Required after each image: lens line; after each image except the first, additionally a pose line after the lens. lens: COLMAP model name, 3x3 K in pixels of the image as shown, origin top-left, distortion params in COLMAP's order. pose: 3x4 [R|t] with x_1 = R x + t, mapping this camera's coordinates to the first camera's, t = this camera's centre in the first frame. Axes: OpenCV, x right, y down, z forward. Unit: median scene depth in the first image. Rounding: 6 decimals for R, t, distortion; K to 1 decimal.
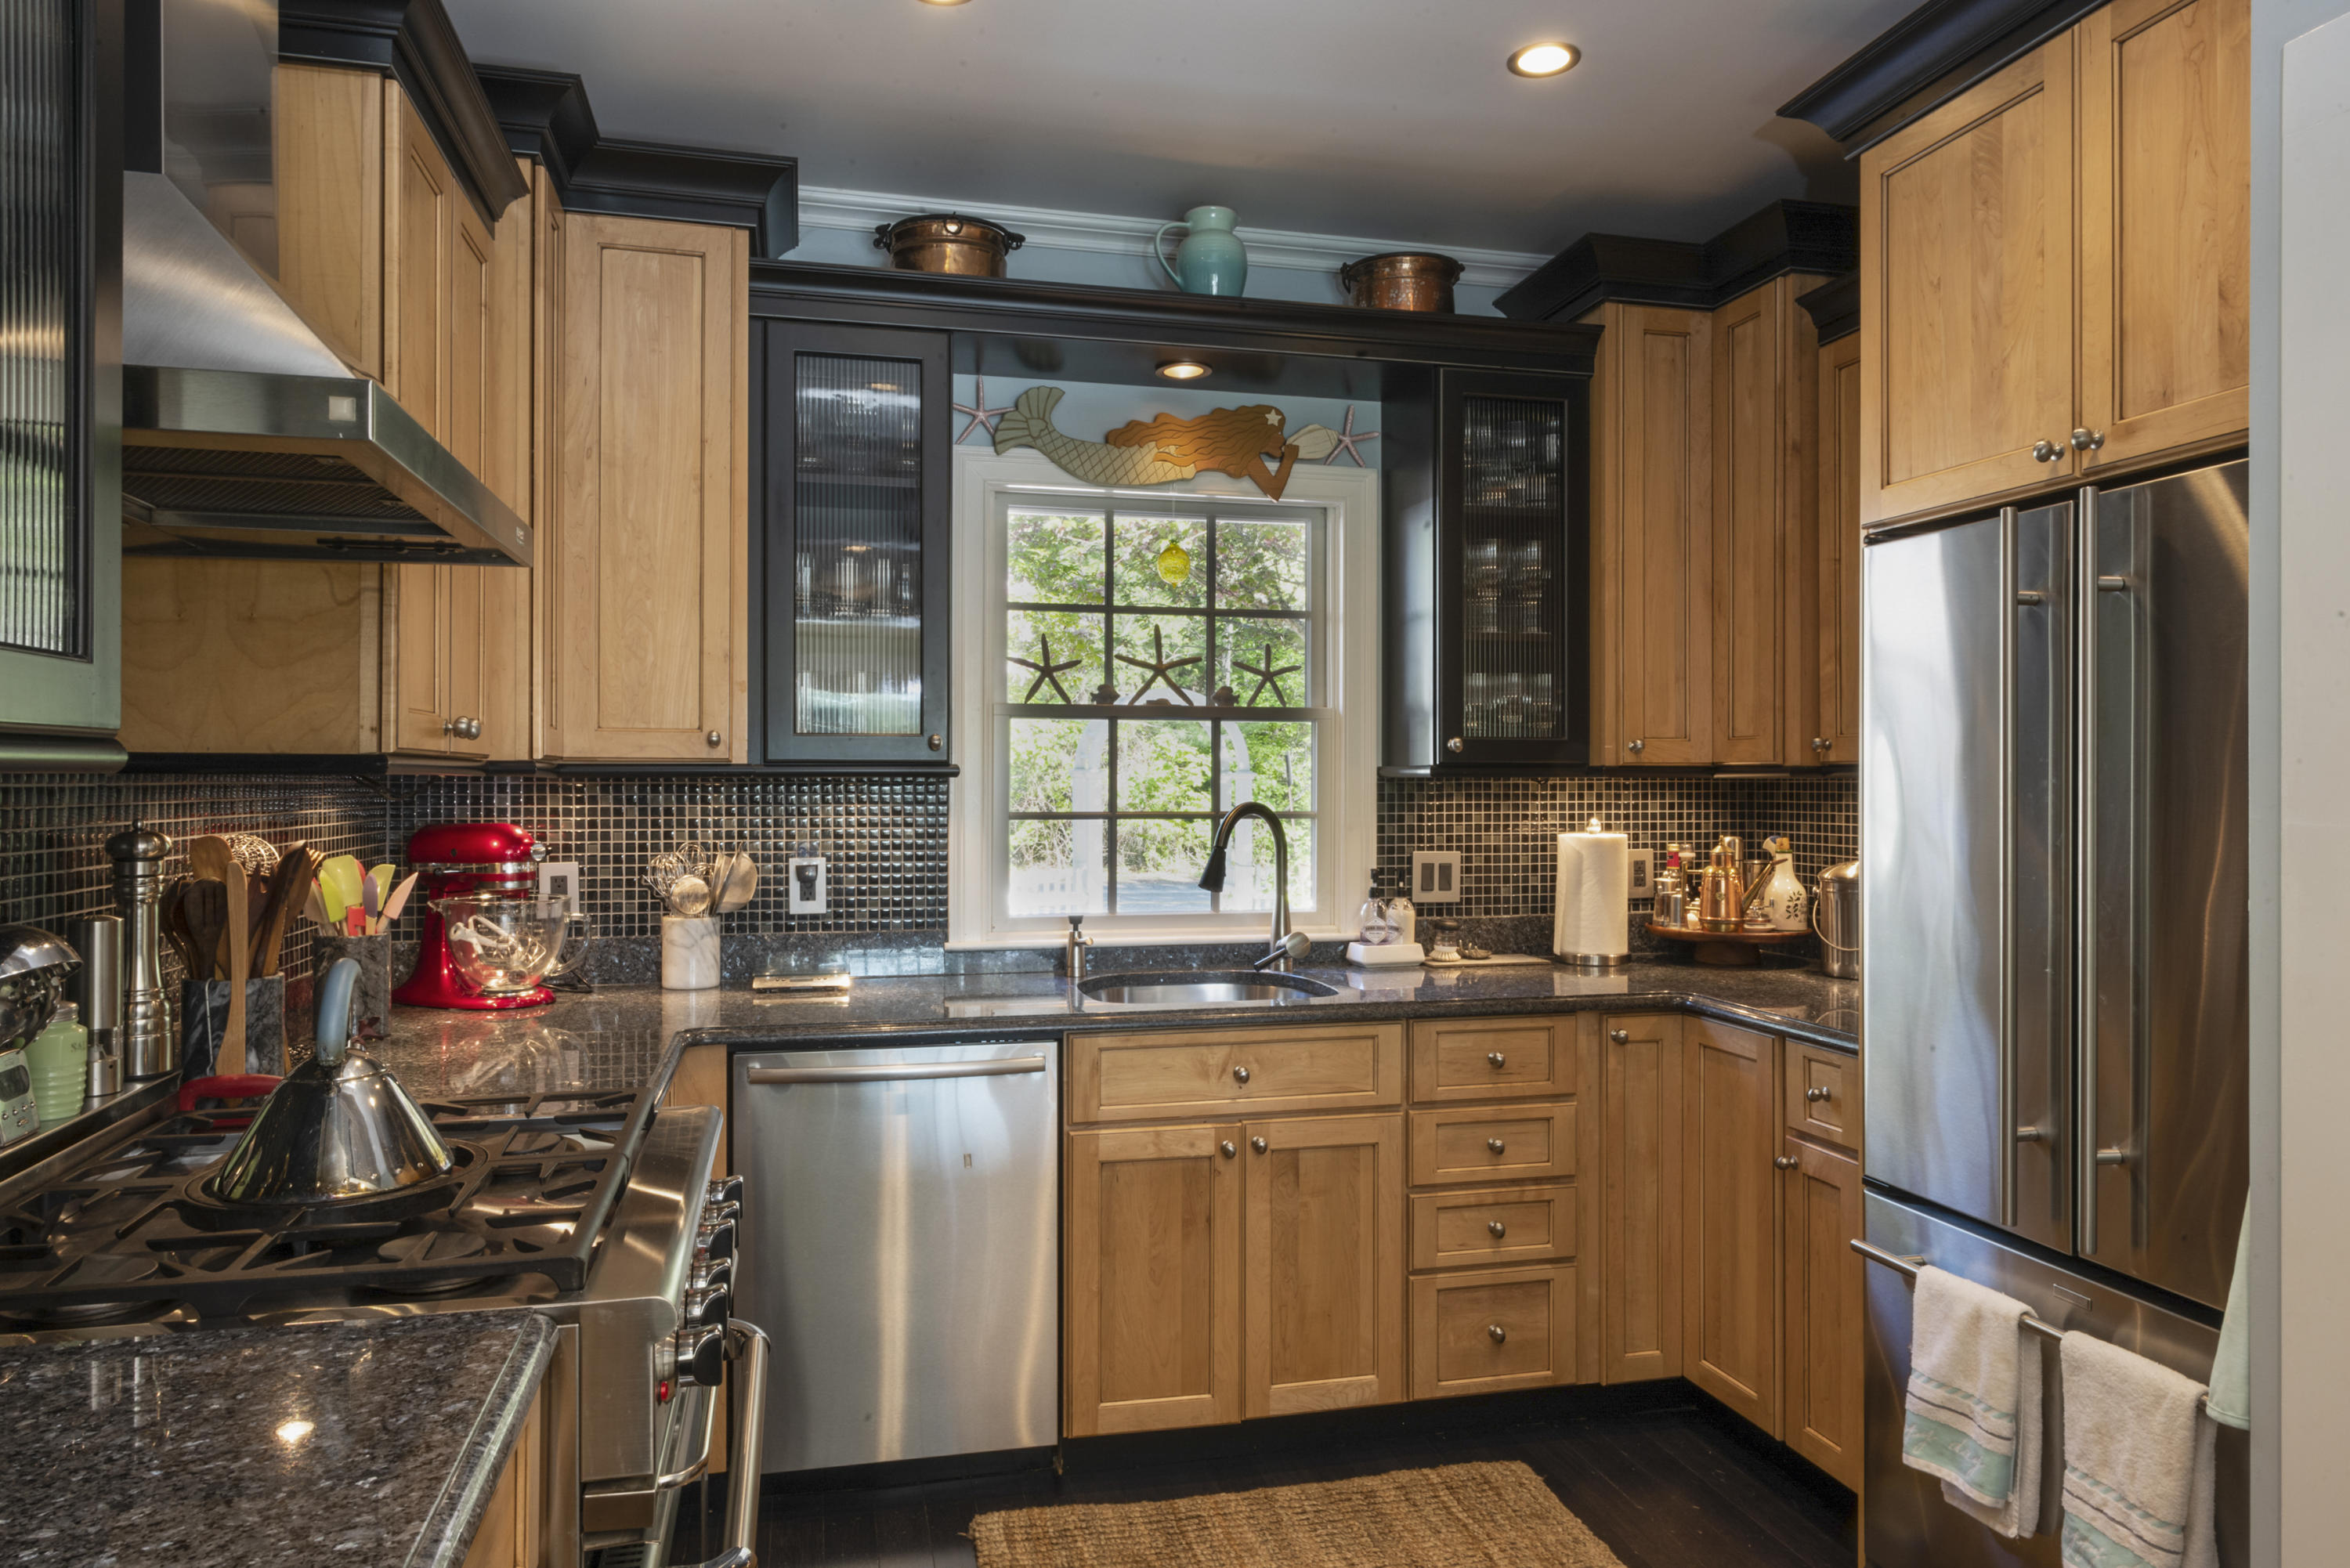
lens RADIAL K [[1494.9, 0, 1175.2], [0, 1494.9, 783.3], [0, 0, 1]] dist [0.000245, 0.000224]
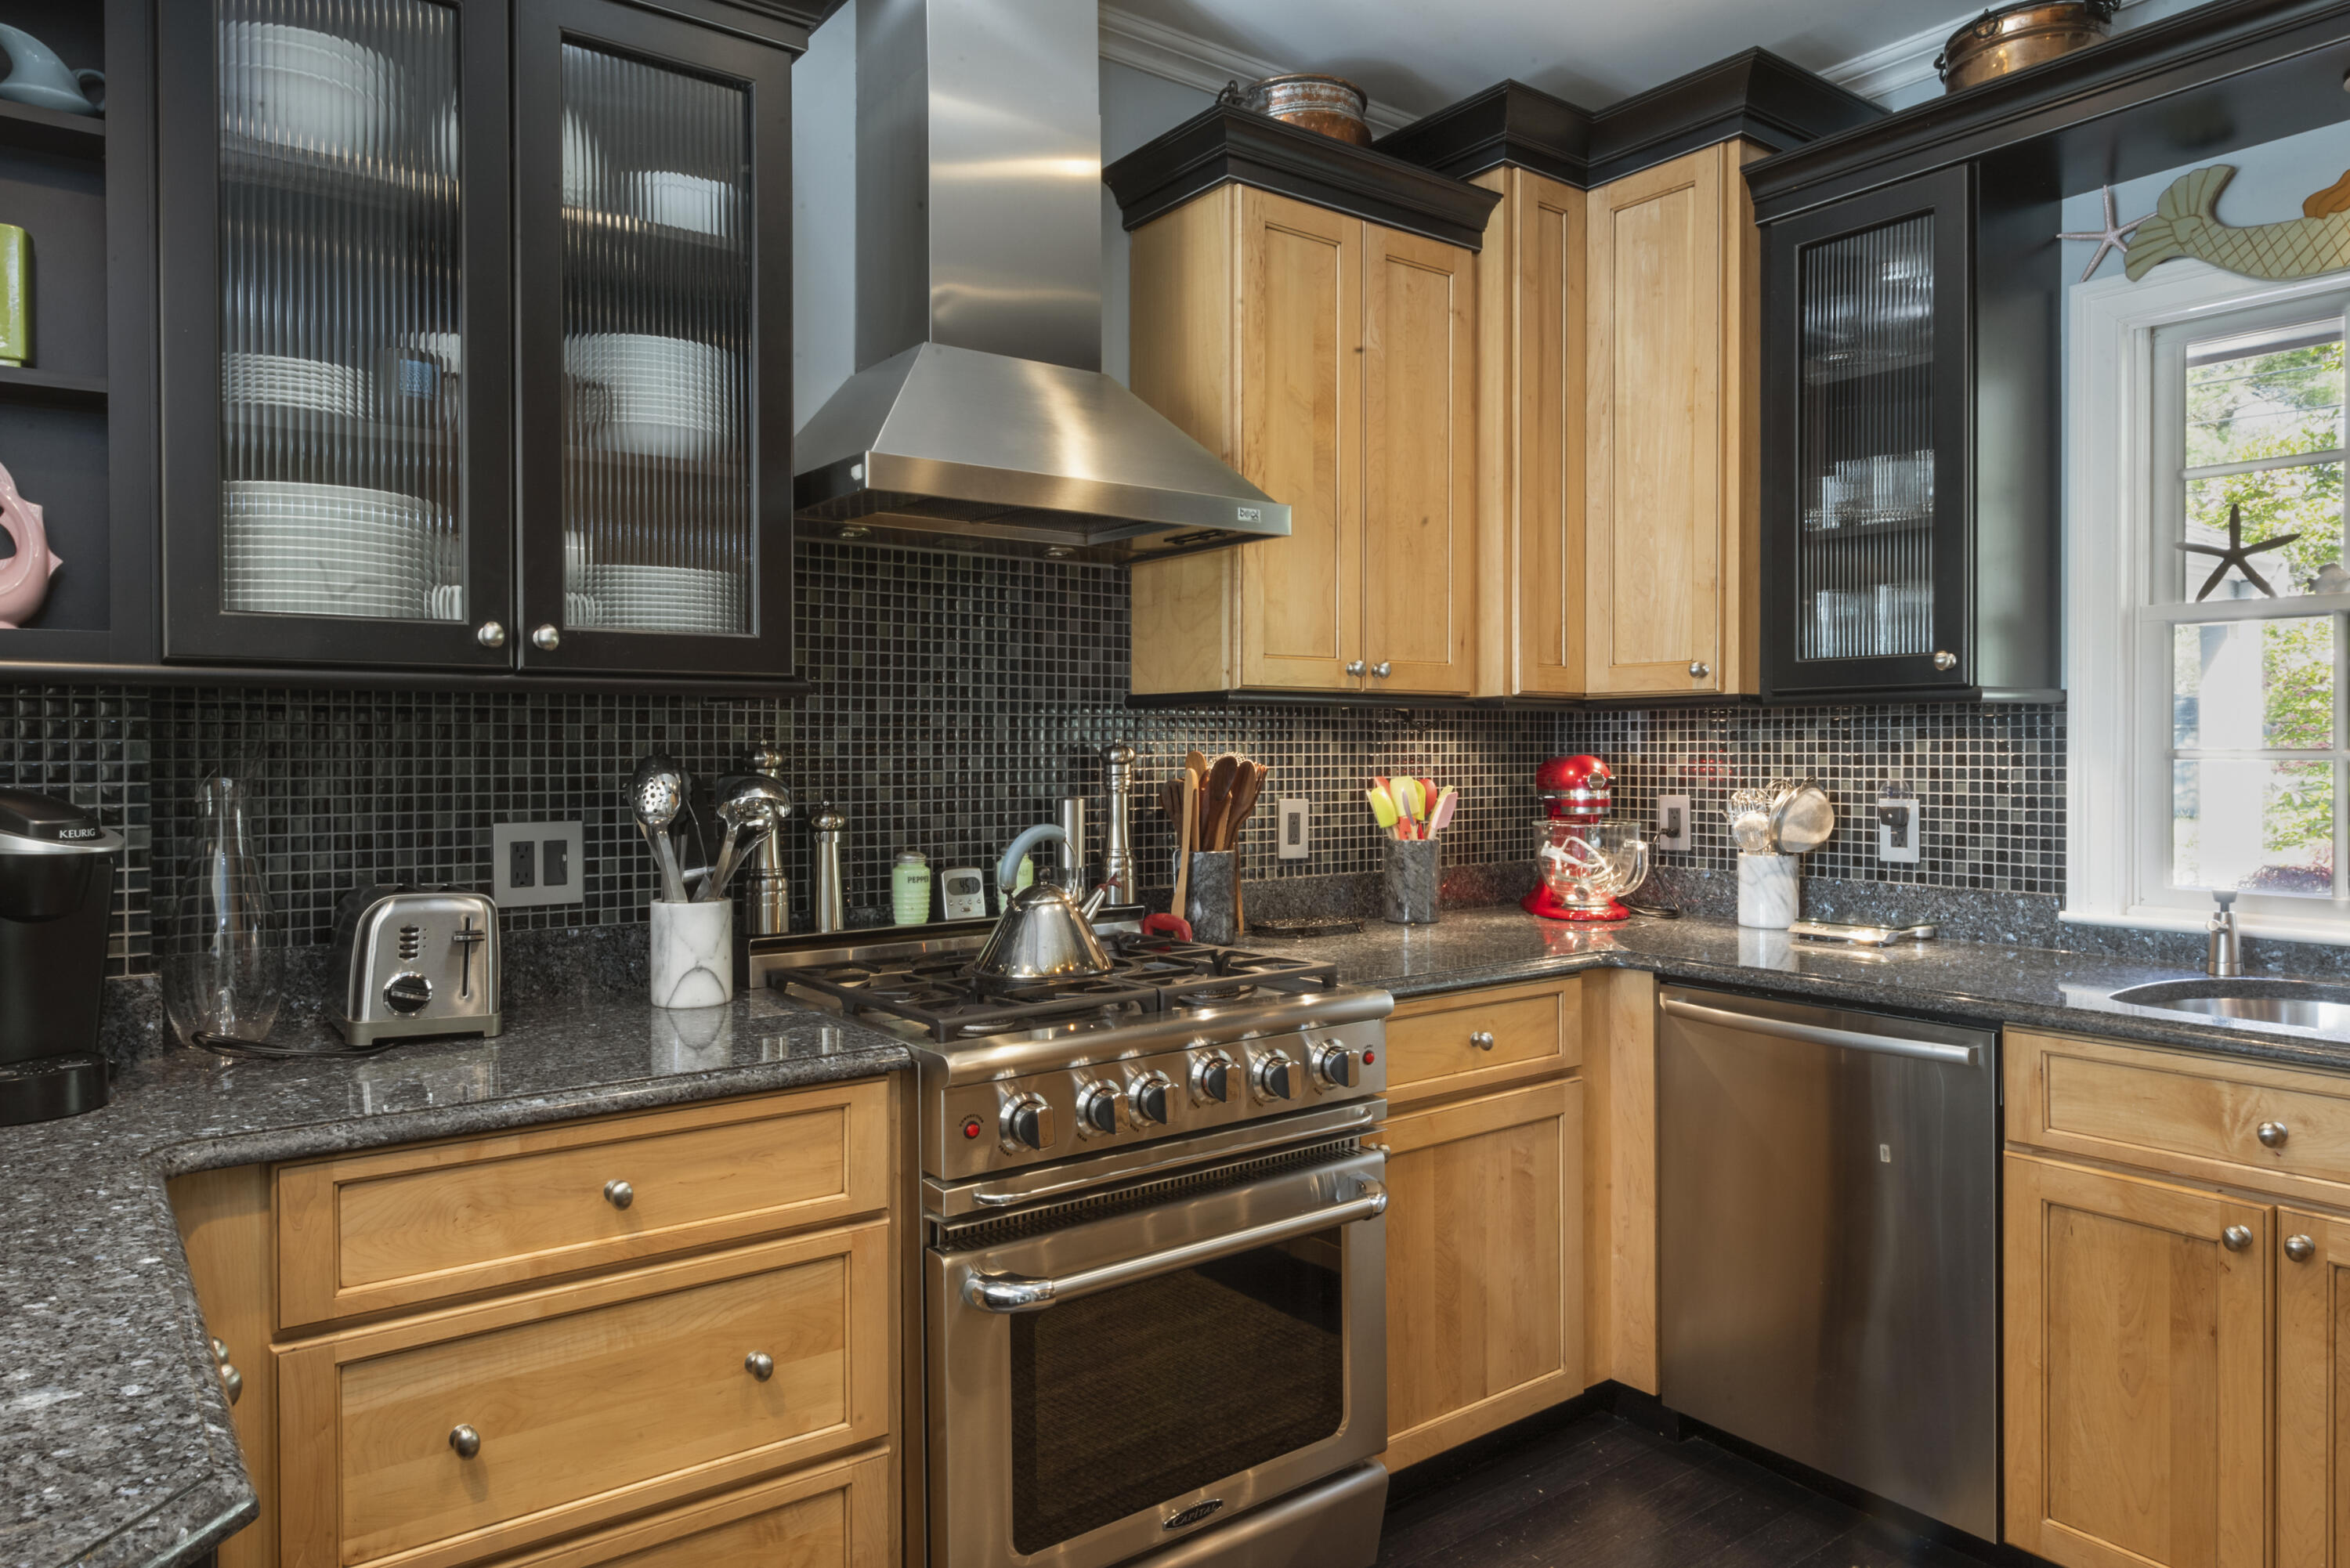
lens RADIAL K [[1494.9, 0, 1176.9], [0, 1494.9, 767.0], [0, 0, 1]] dist [0.000245, 0.000224]
pose [[0.386520, 0.010134, -0.922225, 0.427217], [0.000558, 0.999937, 0.011221, 0.021342], [0.922281, -0.004852, 0.386490, 0.268132]]
